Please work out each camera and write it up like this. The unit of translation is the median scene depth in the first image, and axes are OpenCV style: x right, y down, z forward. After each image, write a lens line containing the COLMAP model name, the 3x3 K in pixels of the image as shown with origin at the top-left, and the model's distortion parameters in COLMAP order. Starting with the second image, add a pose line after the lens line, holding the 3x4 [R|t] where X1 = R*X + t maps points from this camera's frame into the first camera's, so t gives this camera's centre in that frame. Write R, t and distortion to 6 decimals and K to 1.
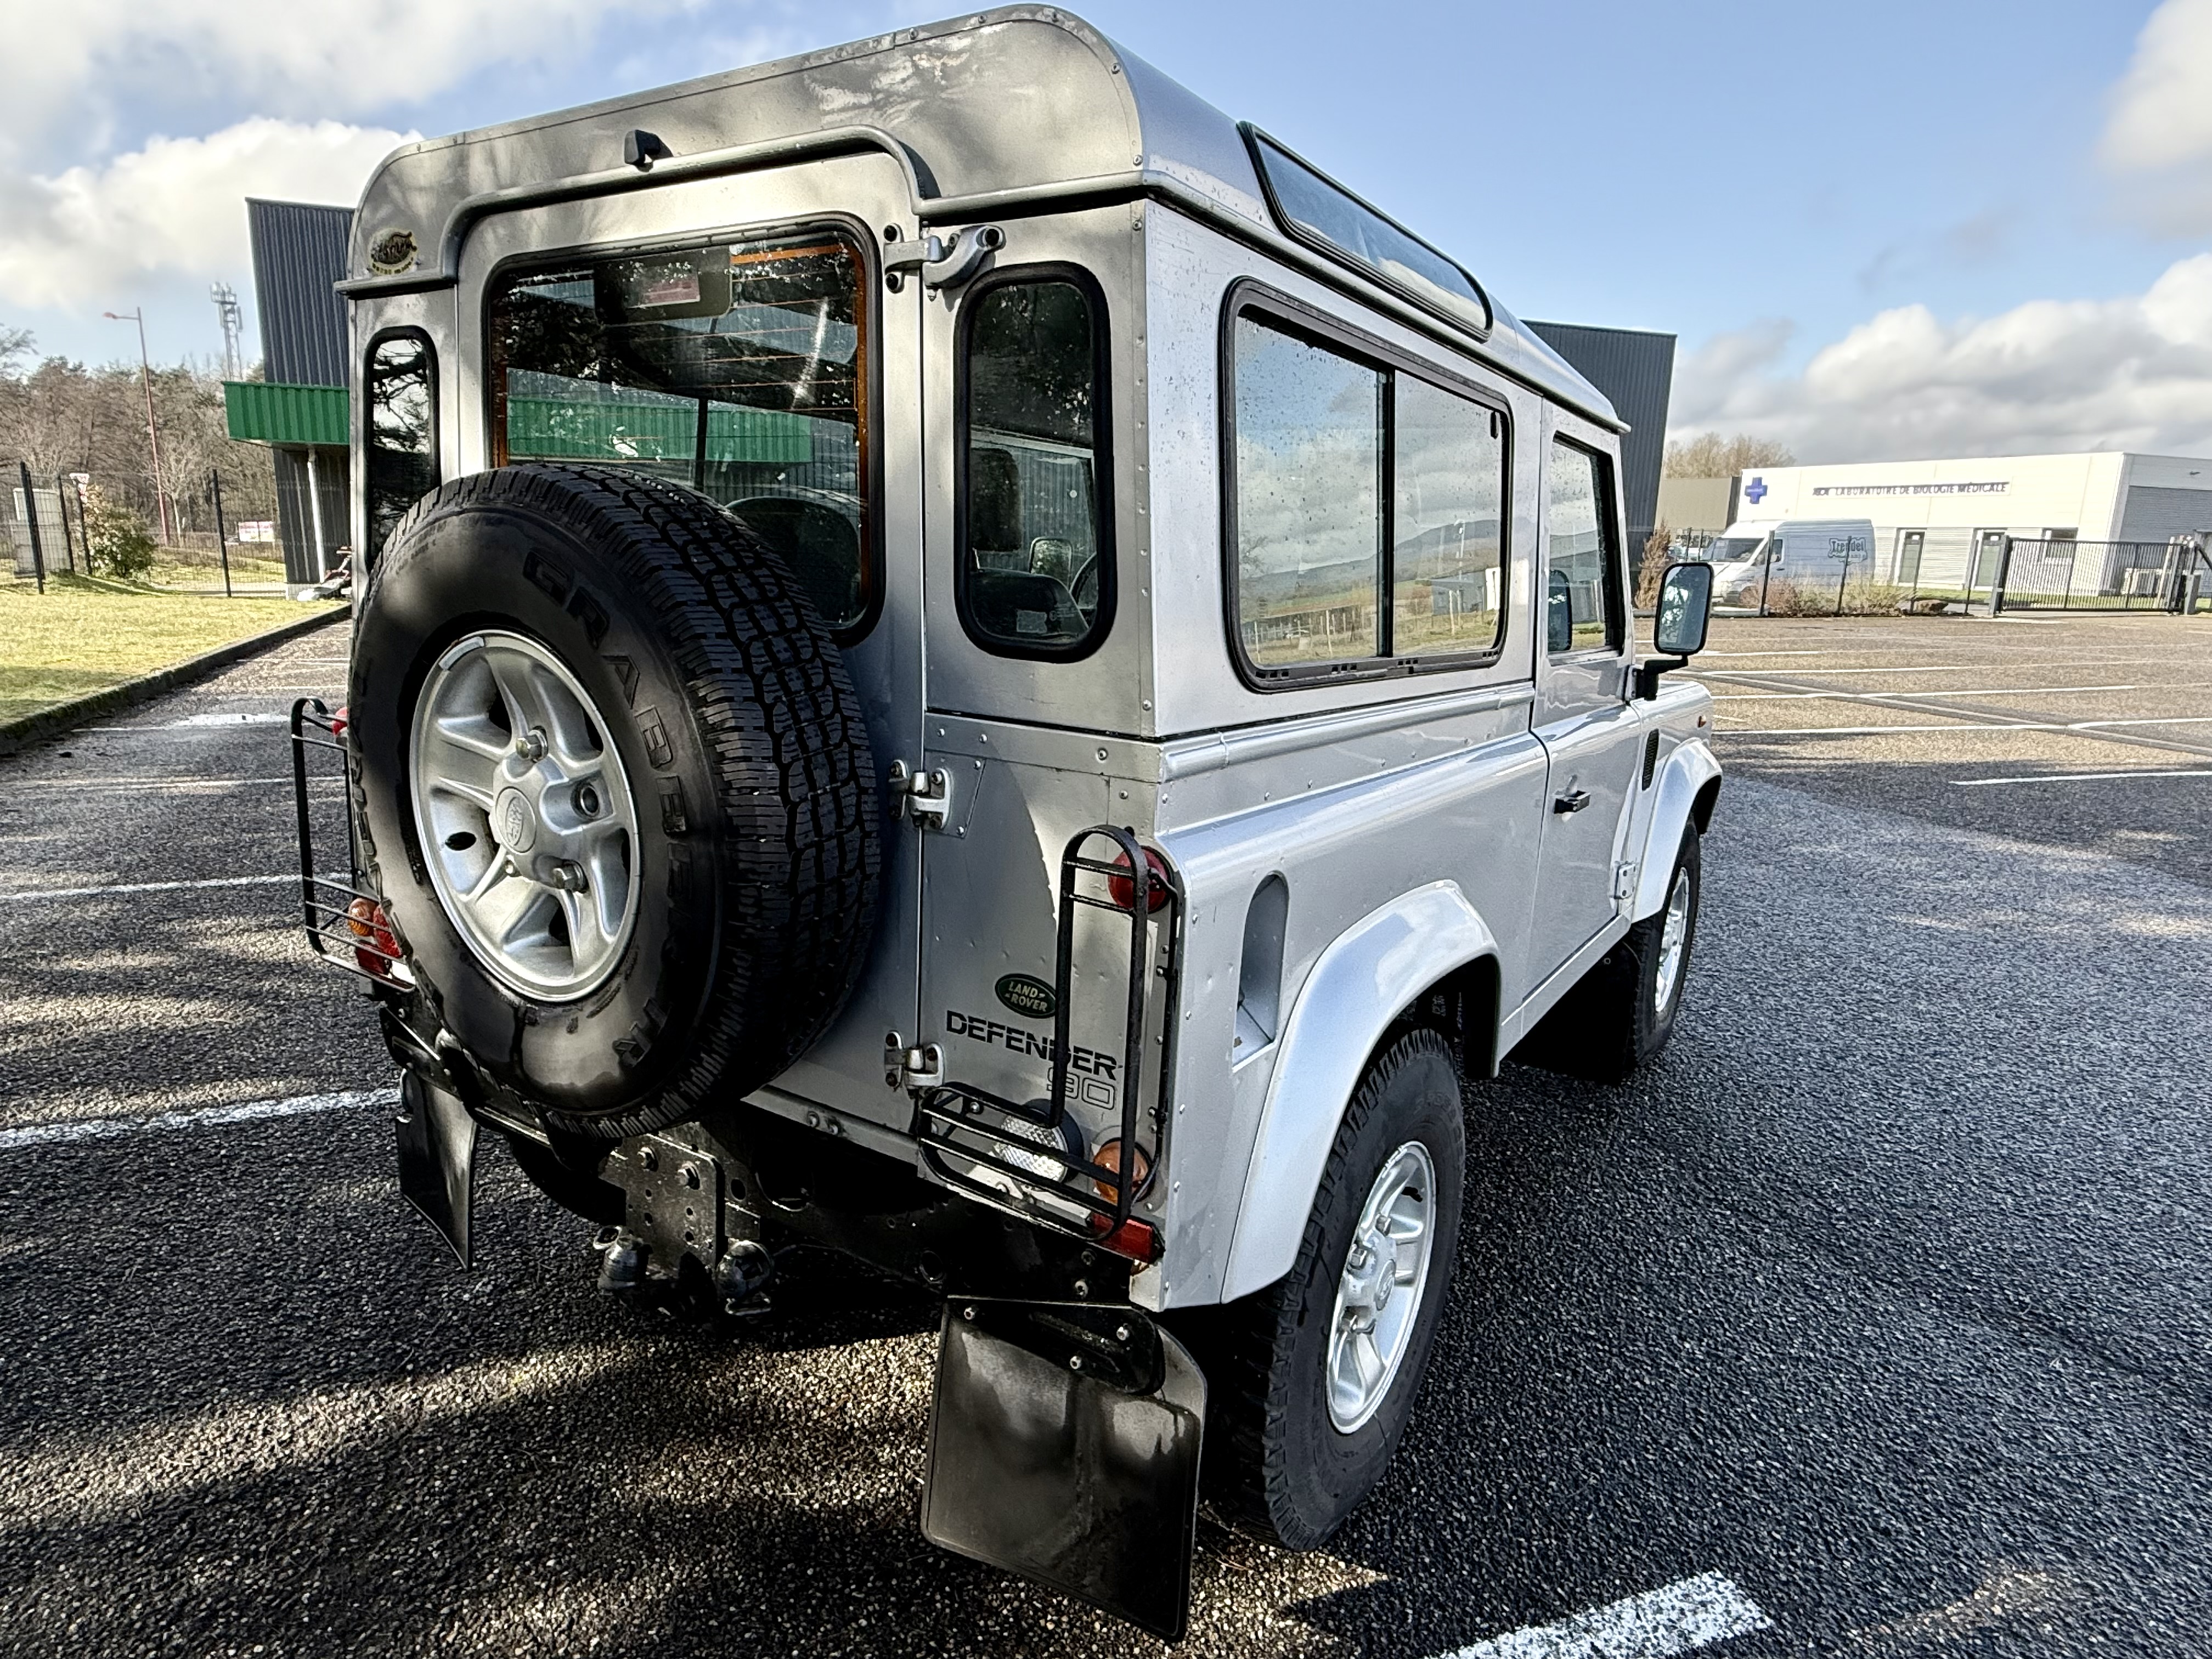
lens RADIAL K [[1314.9, 0, 1107.7], [0, 1314.9, 832.1], [0, 0, 1]] dist [-0.003315, 0.003605]
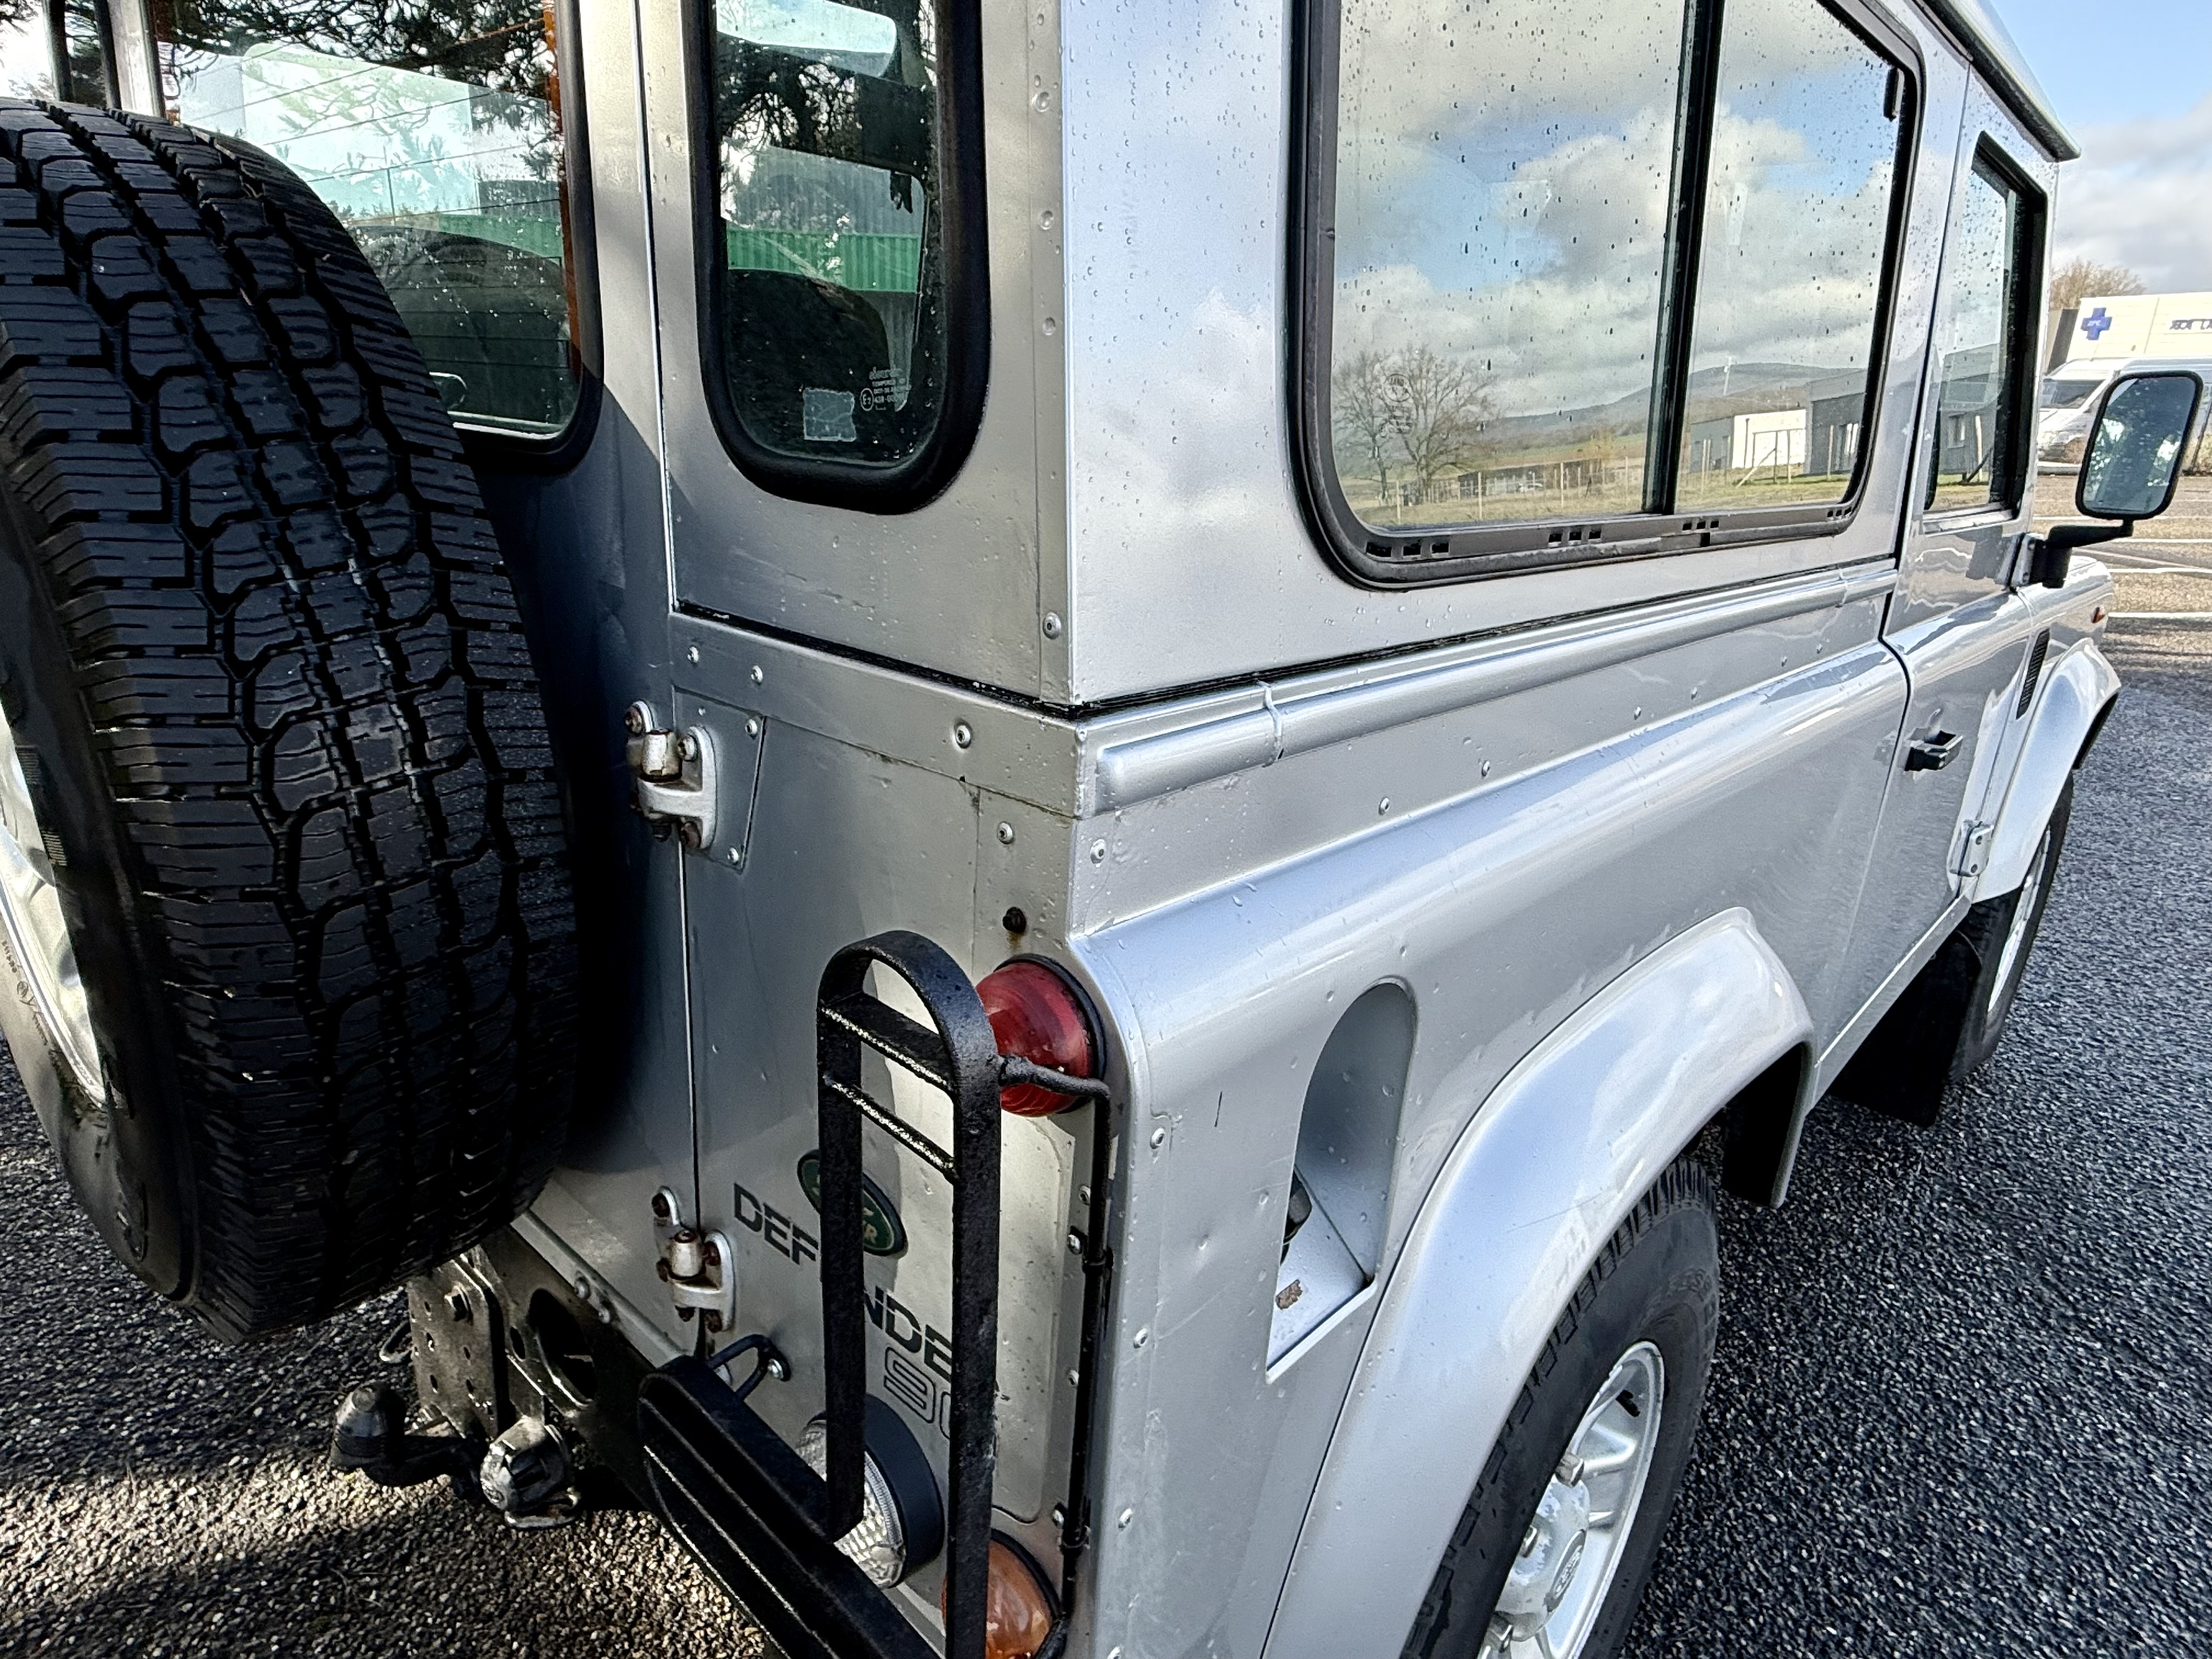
lens RADIAL K [[1314.9, 0, 1082.8], [0, 1314.9, 820.0], [0, 0, 1]] dist [-0.003315, 0.003605]
pose [[0.984573, 0.057463, -0.165268, 0.064297], [-0.040325, 0.993629, 0.105243, -0.047427], [0.170262, -0.096955, 0.980617, 0.357126]]
